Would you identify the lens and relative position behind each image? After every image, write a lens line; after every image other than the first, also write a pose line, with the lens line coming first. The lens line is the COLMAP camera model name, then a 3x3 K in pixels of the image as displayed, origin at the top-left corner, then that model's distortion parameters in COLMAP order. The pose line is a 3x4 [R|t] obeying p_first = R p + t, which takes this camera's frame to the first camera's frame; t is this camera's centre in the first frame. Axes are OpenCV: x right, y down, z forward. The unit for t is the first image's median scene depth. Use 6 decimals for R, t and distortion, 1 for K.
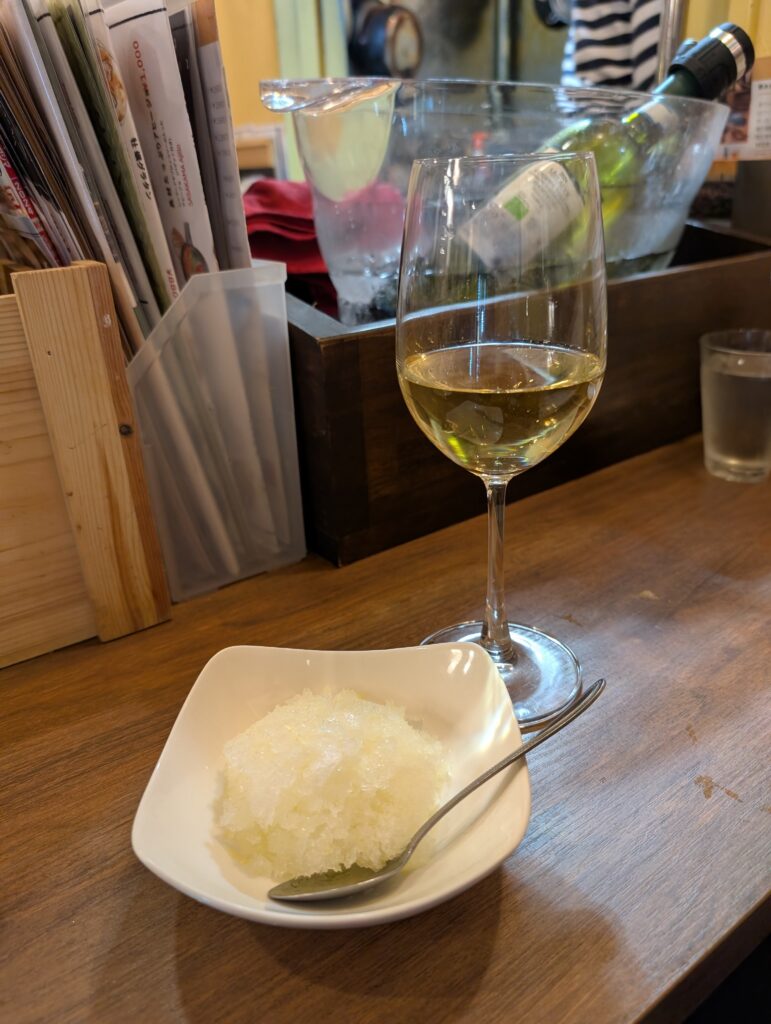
lens RADIAL K [[754.4, 0, 385.5], [0, 754.4, 512.0], [0, 0, 1]] dist [-0.004536, -0.006077]
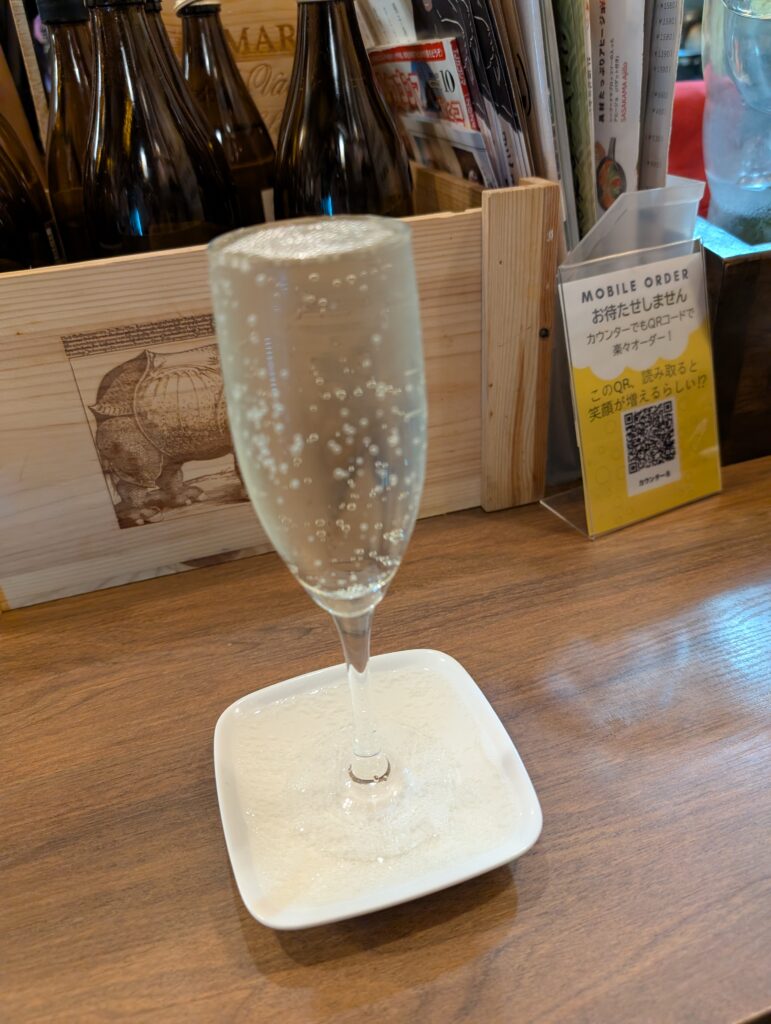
lens RADIAL K [[754.4, 0, 385.5], [0, 754.4, 512.0], [0, 0, 1]] dist [-0.004536, -0.006077]
pose [[0.953451, 0.146652, -0.263486, -0.228834], [-0.105189, 0.980640, 0.165169, -0.006387], [0.282607, -0.129764, 0.950418, -0.186539]]
